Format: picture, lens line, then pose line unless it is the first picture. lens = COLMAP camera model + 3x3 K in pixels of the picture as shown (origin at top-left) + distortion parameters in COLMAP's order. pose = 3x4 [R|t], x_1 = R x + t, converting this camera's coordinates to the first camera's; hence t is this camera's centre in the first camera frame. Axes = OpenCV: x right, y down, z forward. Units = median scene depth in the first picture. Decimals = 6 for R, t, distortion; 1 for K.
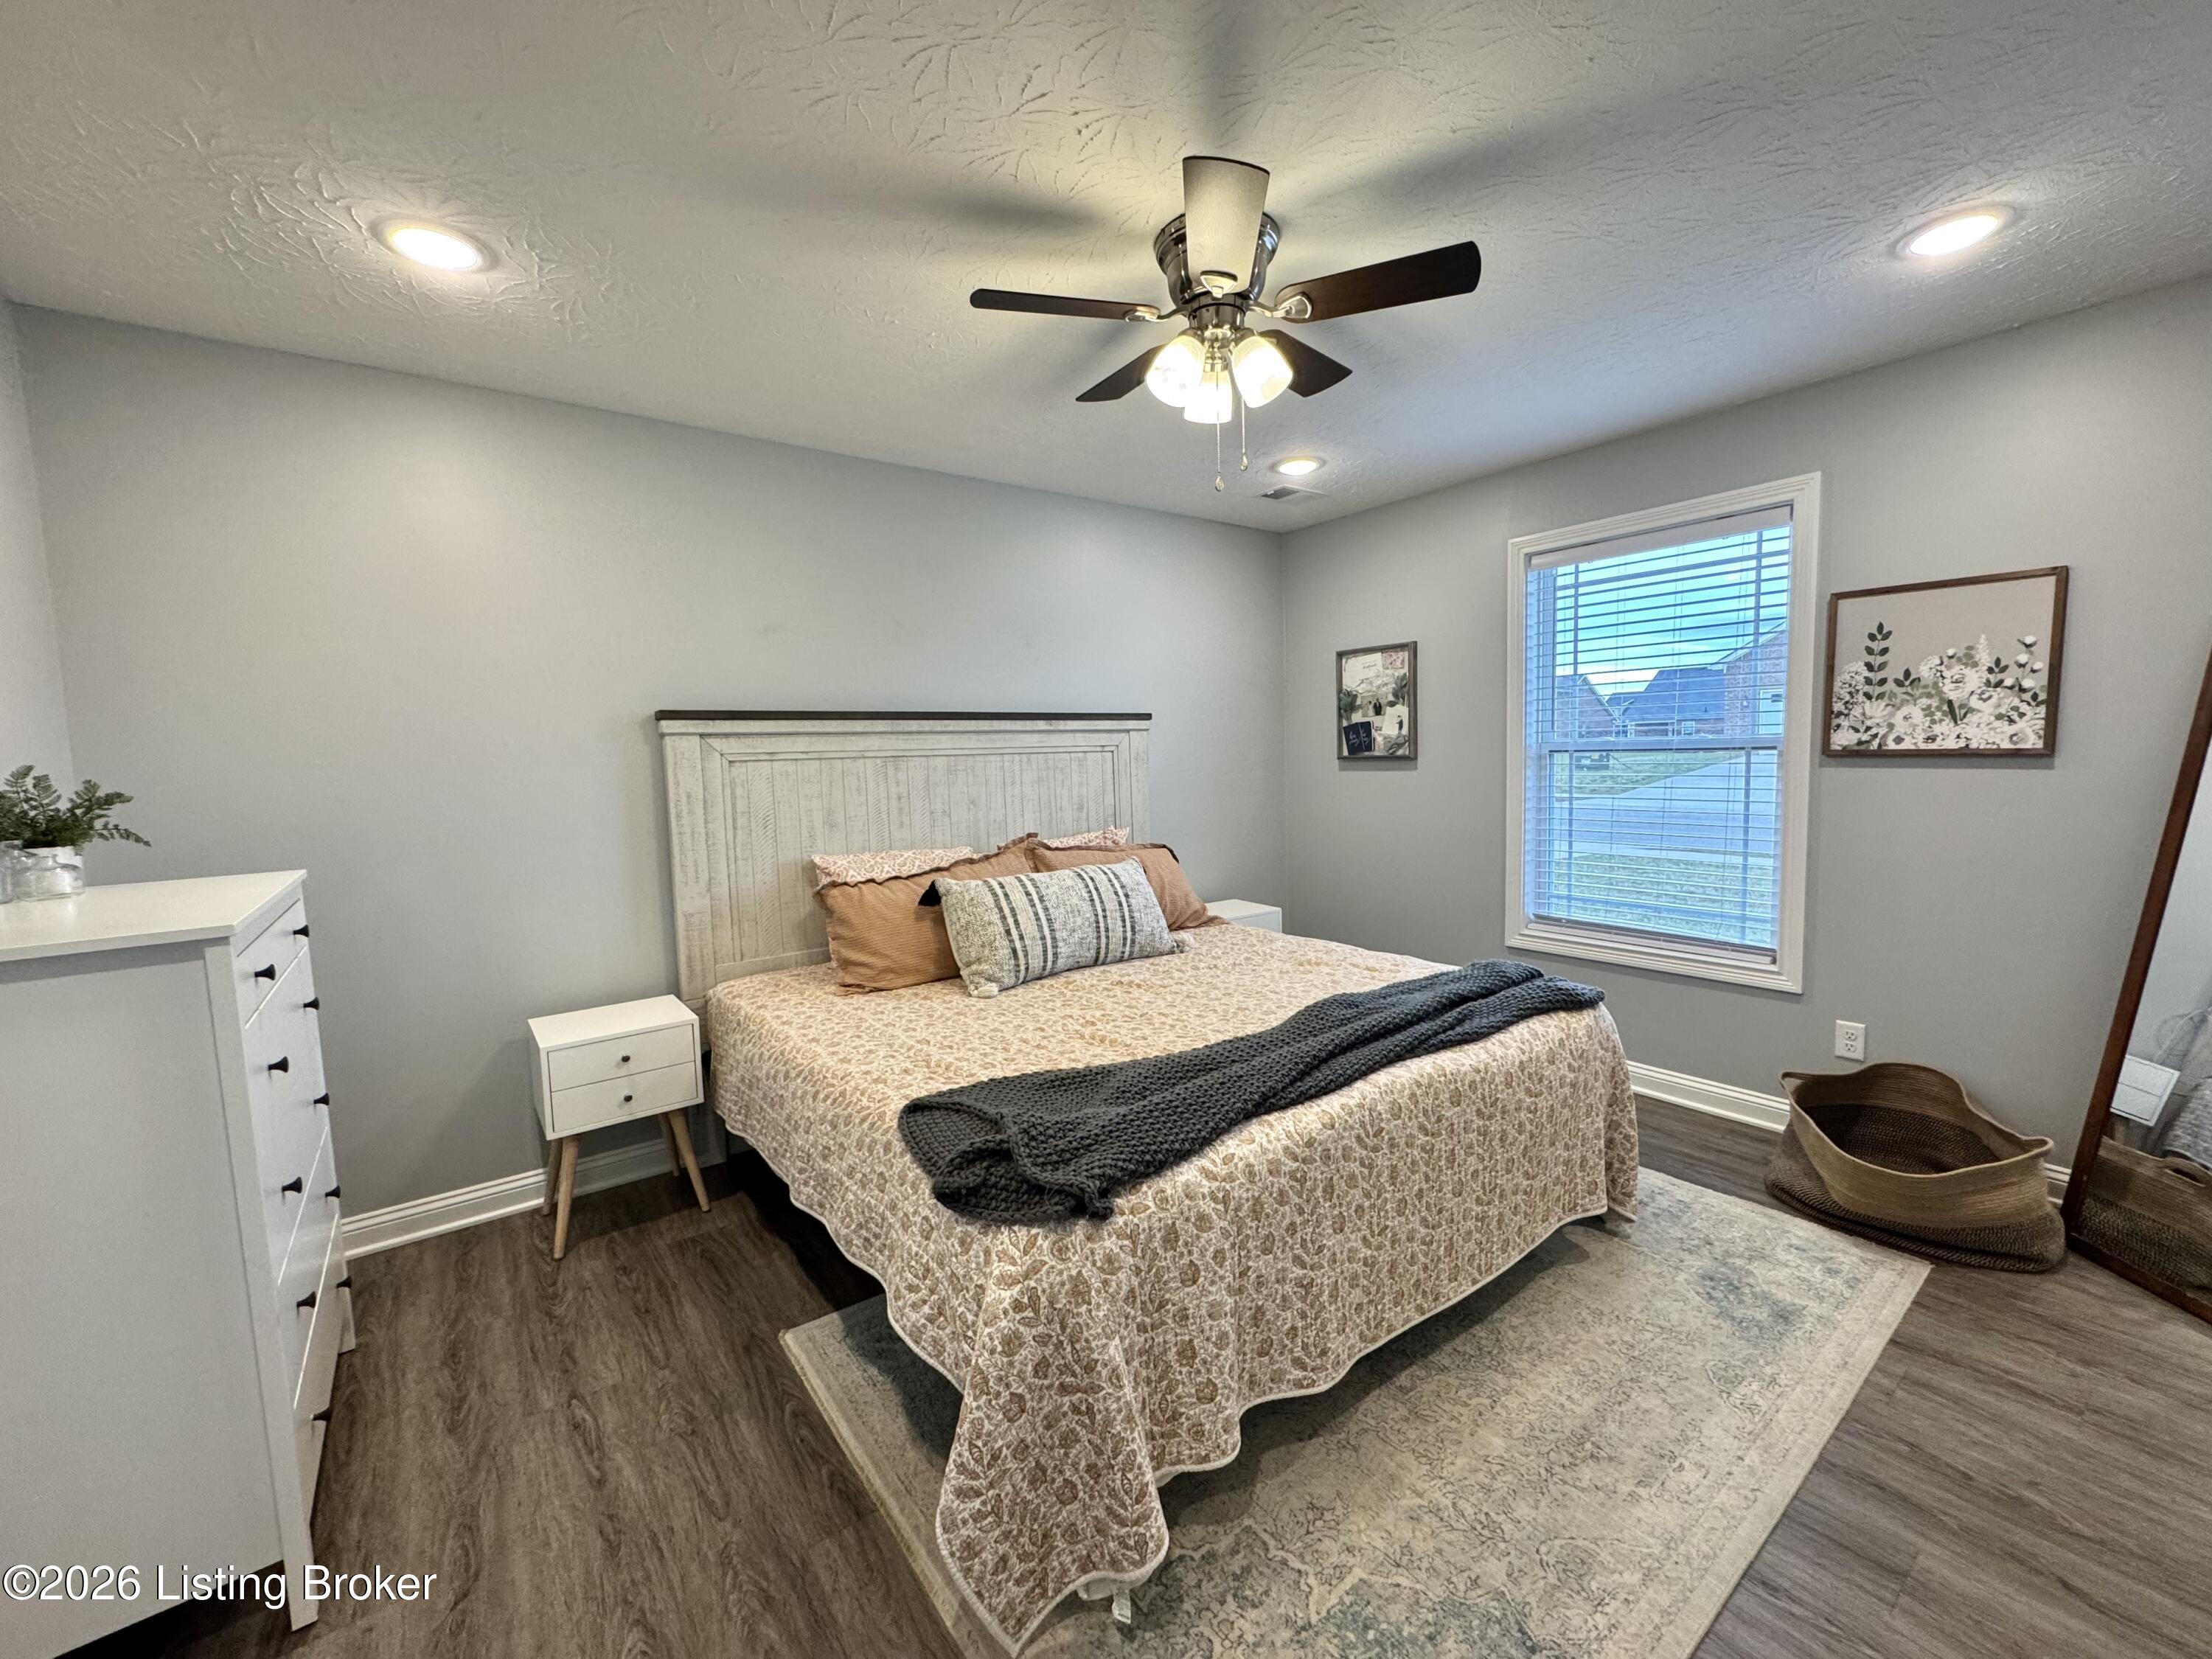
lens RADIAL K [[884.2, 0, 1103.3], [0, 884.2, 835.1], [0, 0, 1]] dist [-0.003695, -0.000346]
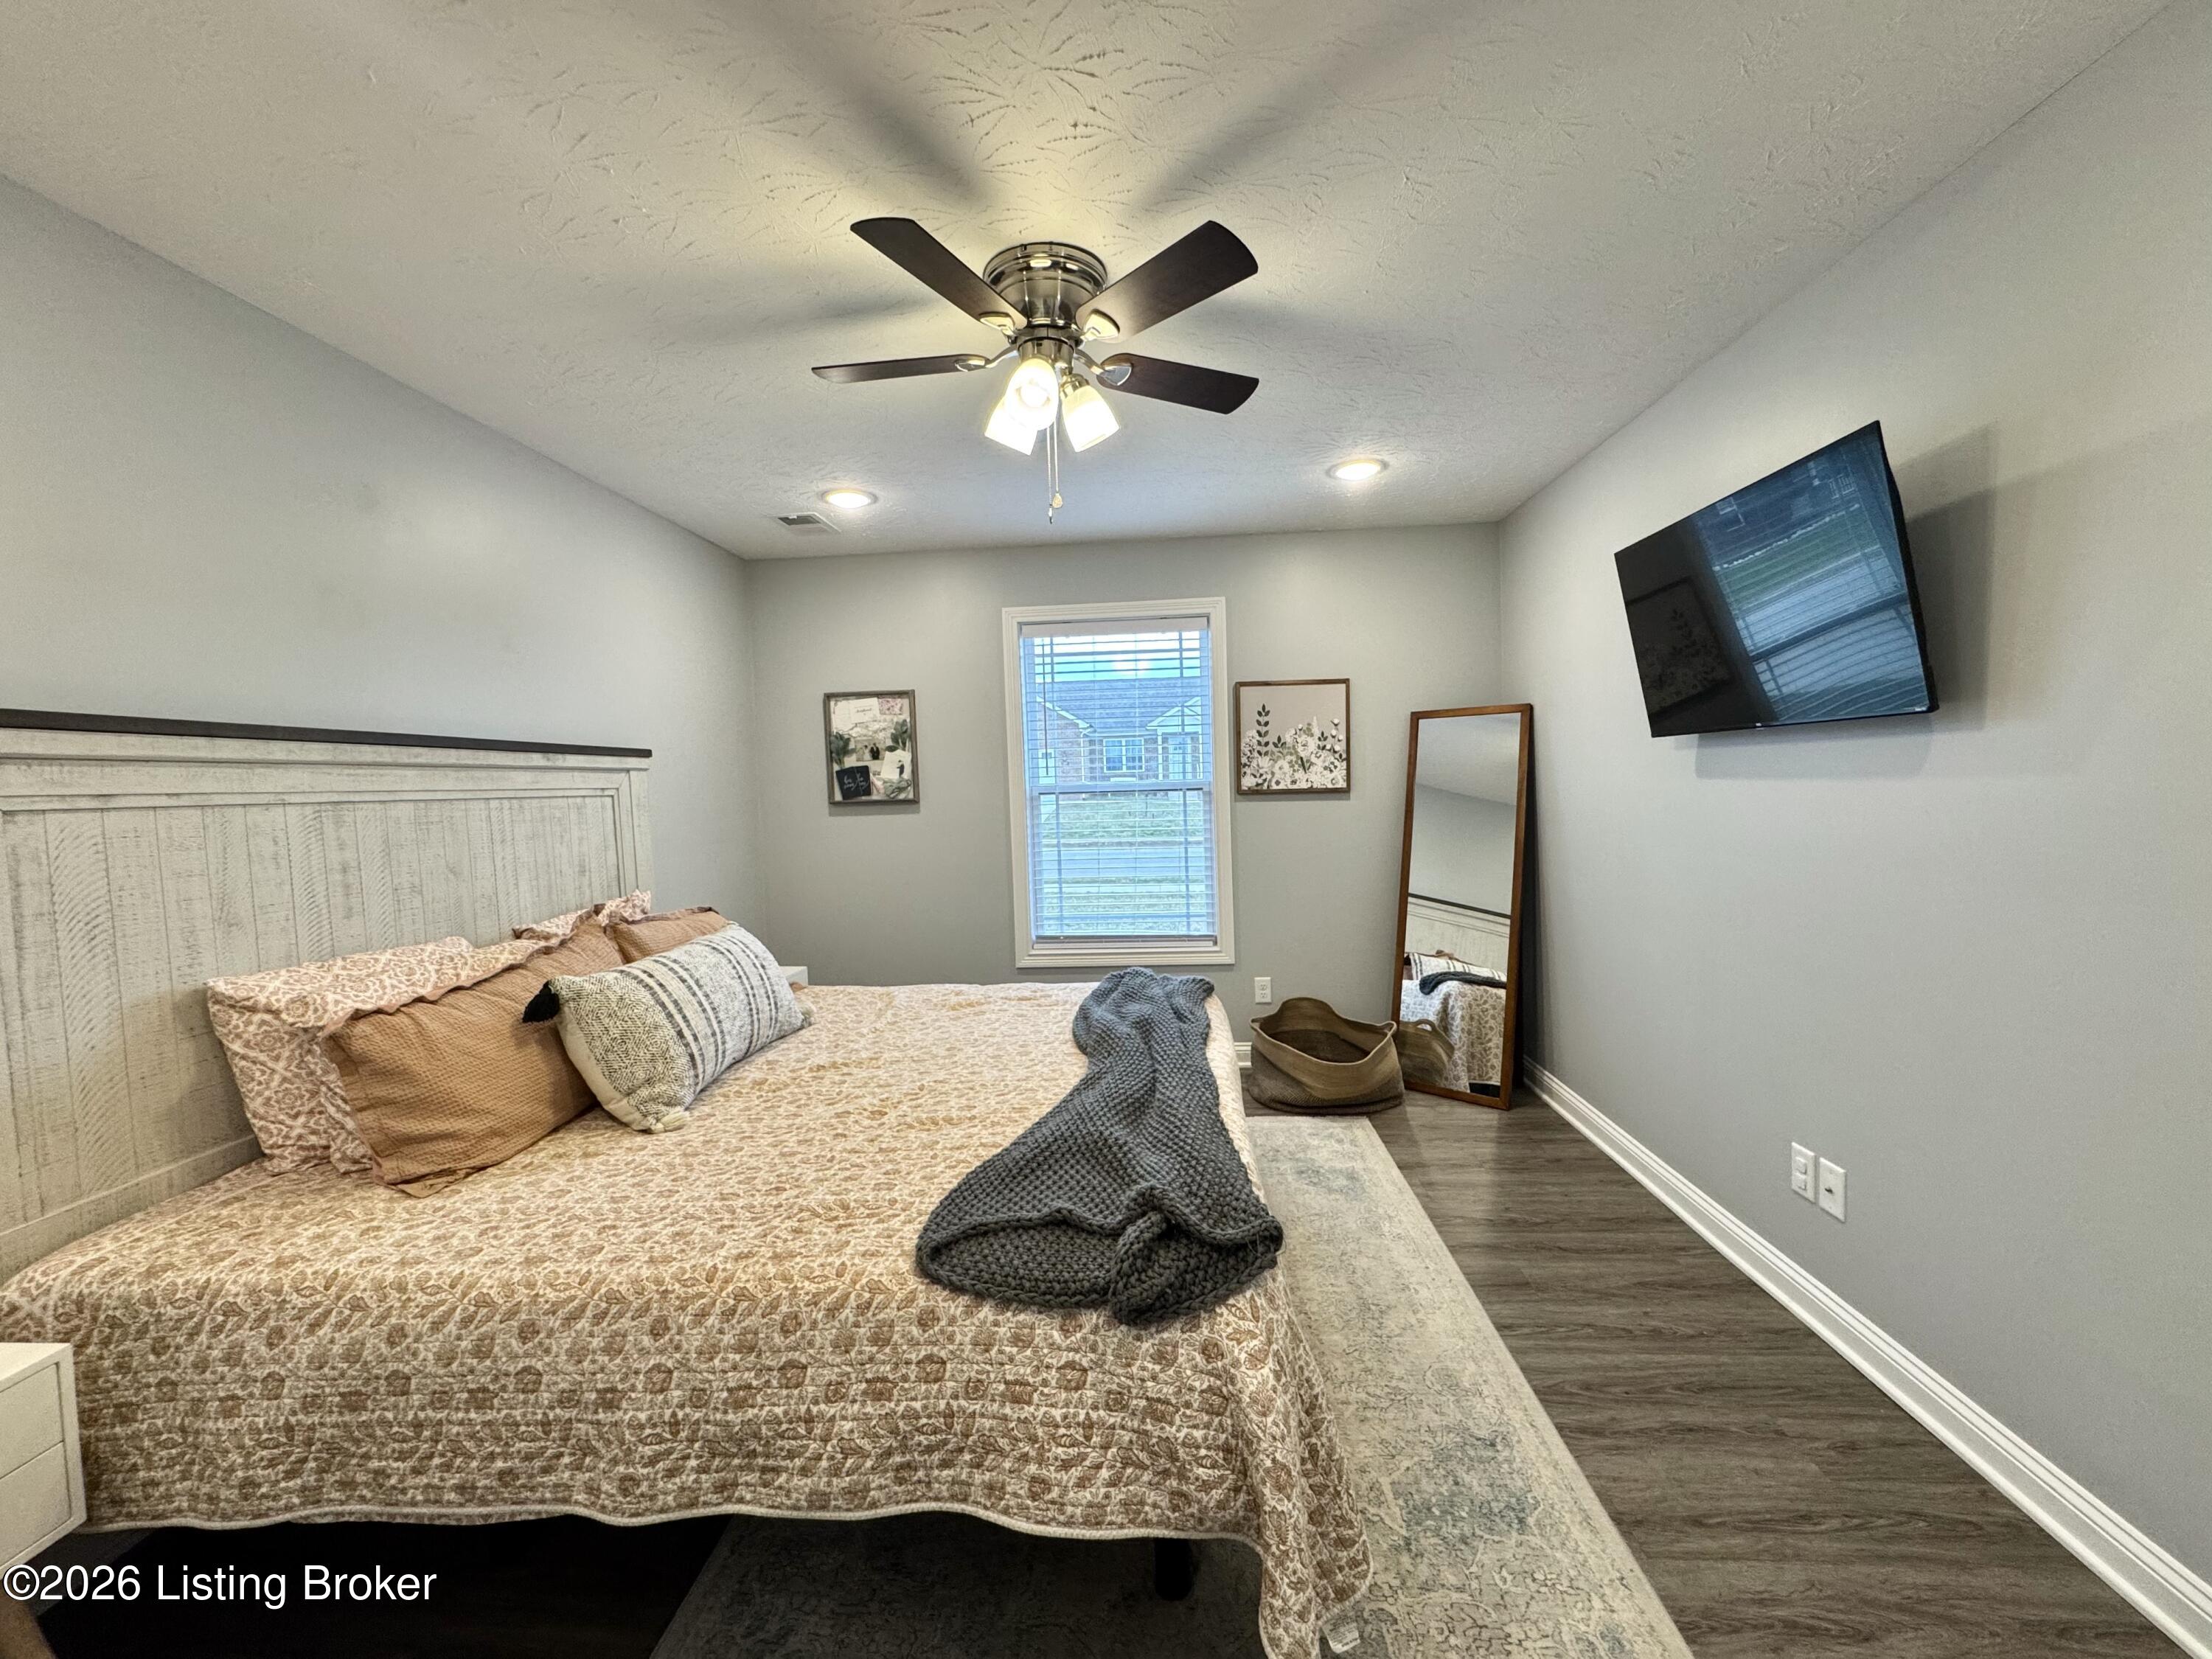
lens RADIAL K [[884.2, 0, 1106.8], [0, 884.2, 832.5], [0, 0, 1]] dist [-0.003695, -0.000346]
pose [[0.652519, -0.035276, 0.756951, -0.413479], [0.083738, 0.996155, -0.025761, -0.008501], [-0.753132, 0.080195, 0.652964, 0.230835]]
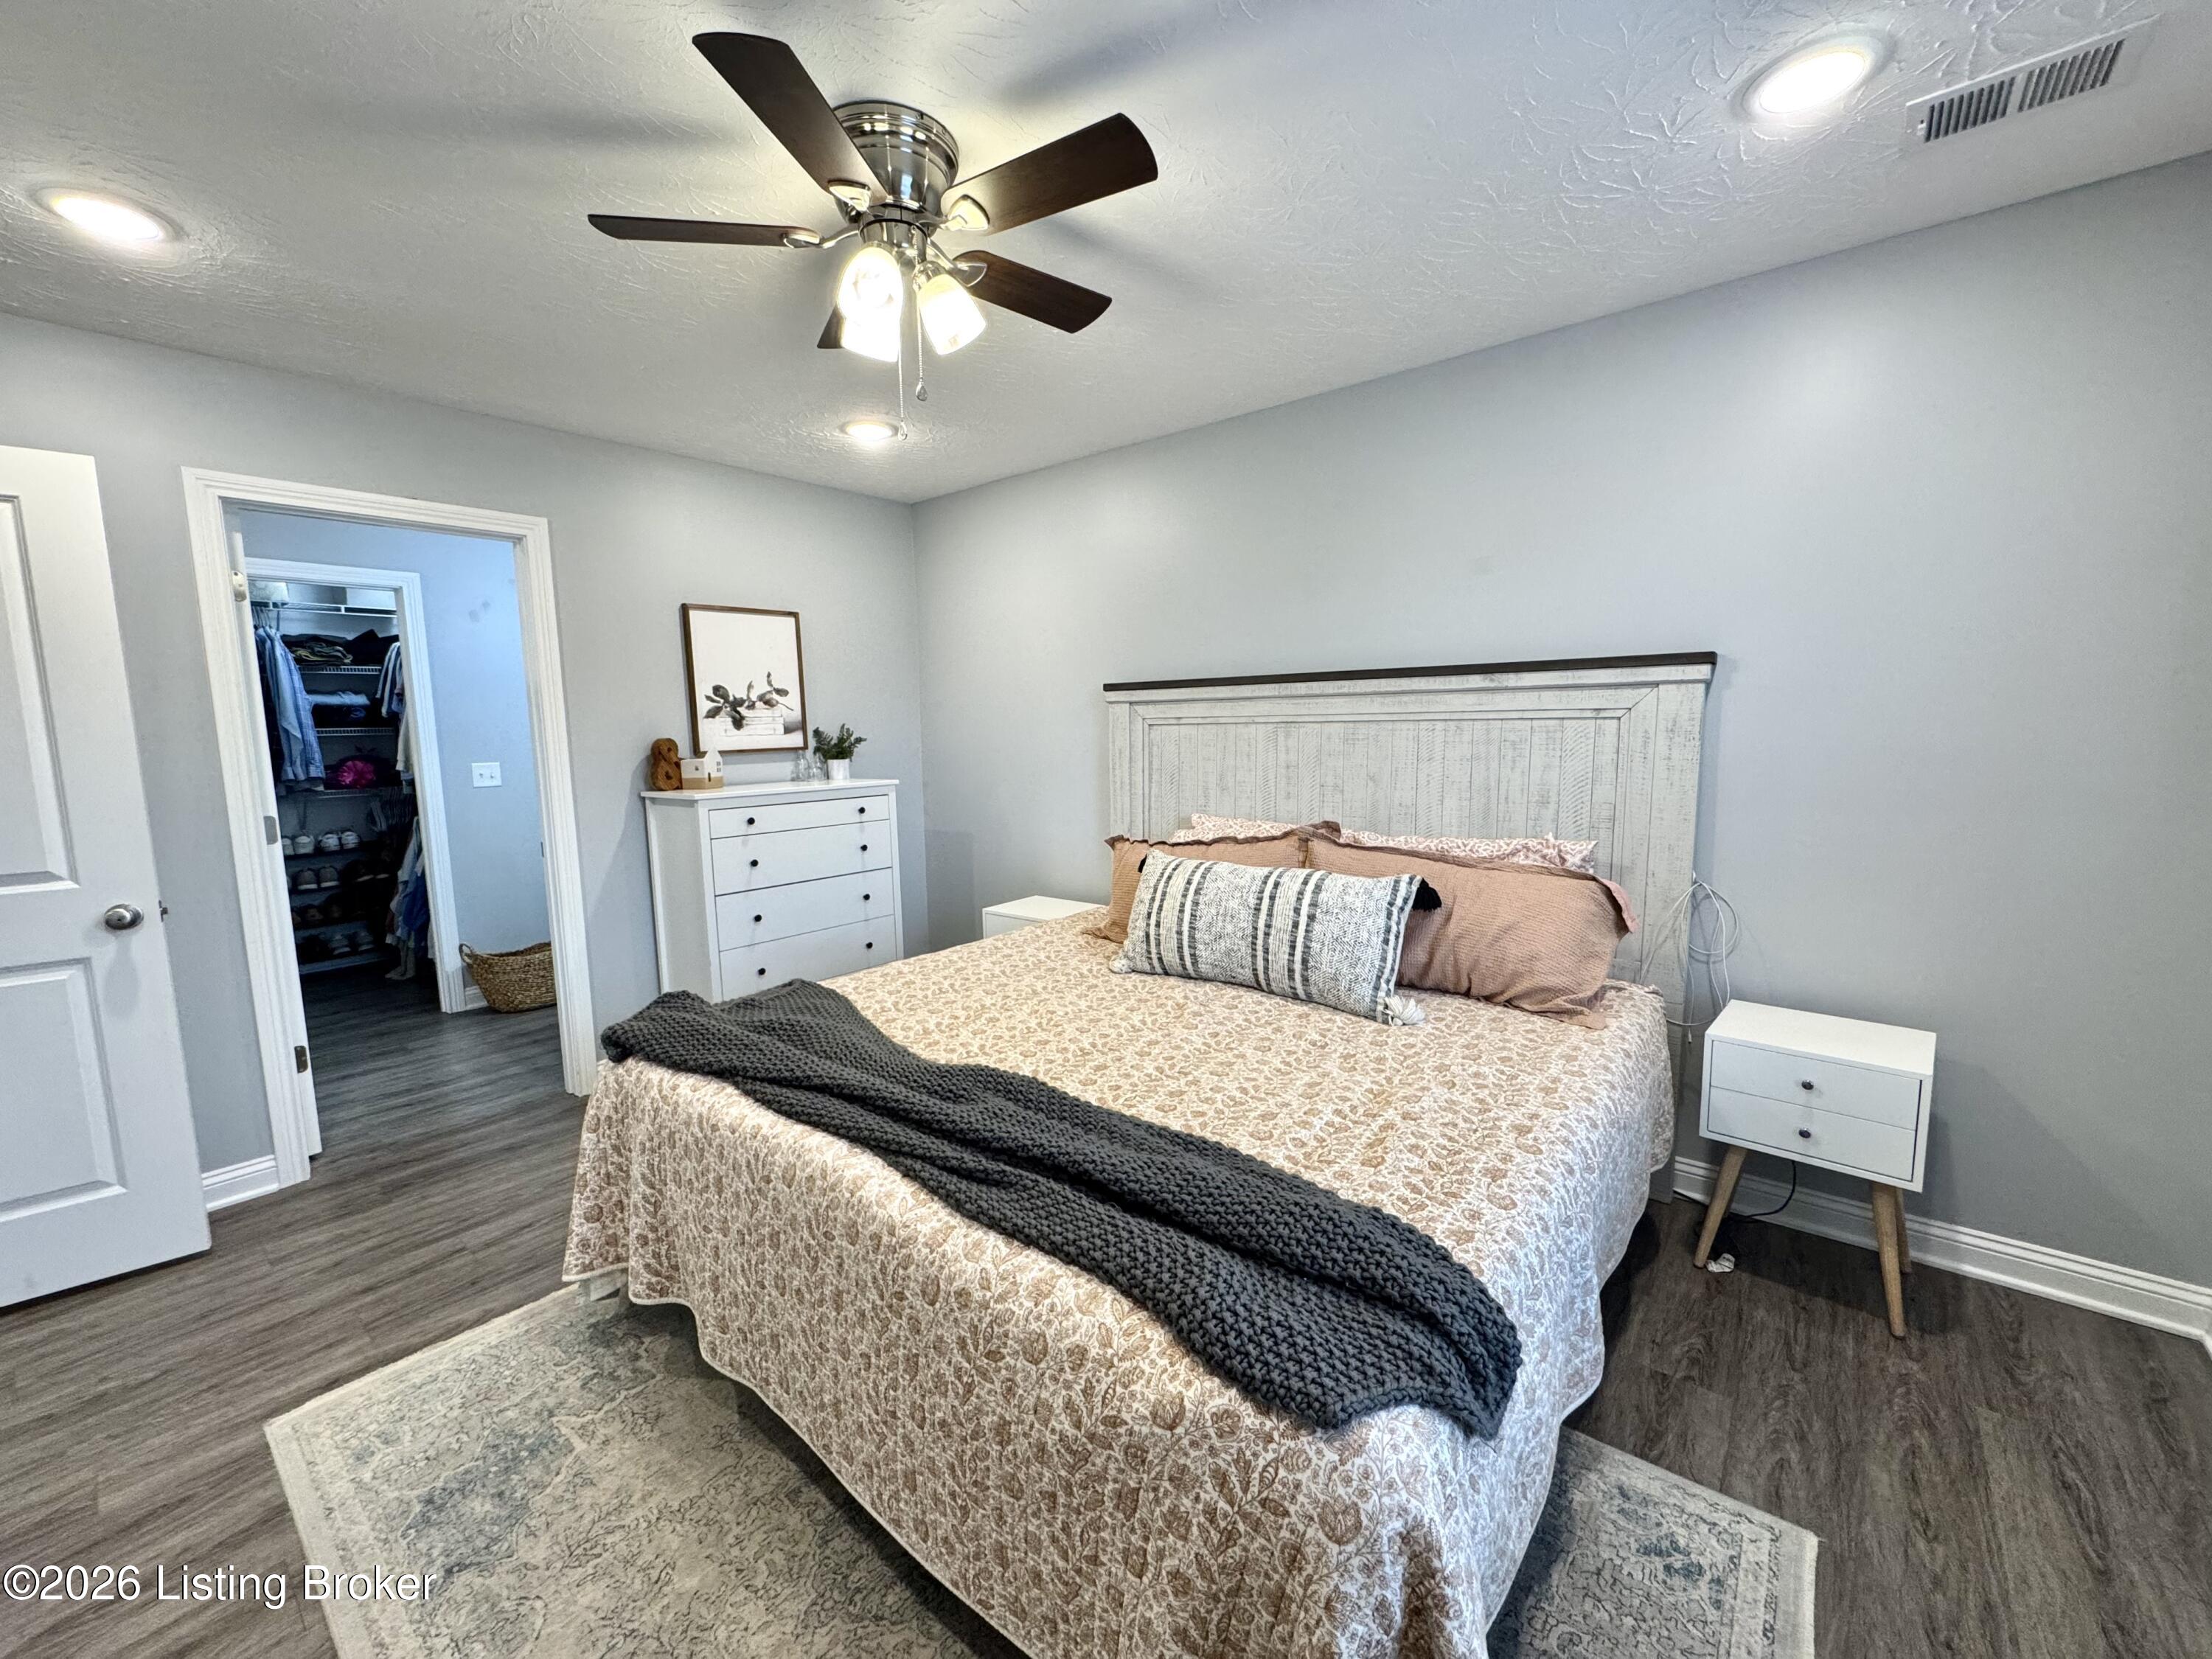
lens RADIAL K [[884.2, 0, 1098.7], [0, 884.2, 828.2], [0, 0, 1]] dist [-0.003695, -0.000346]
pose [[0.227487, 0.137909, -0.963966, 0.754408], [-0.079290, 0.989257, 0.122815, -0.091018], [0.970548, 0.048494, 0.235978, 0.697153]]
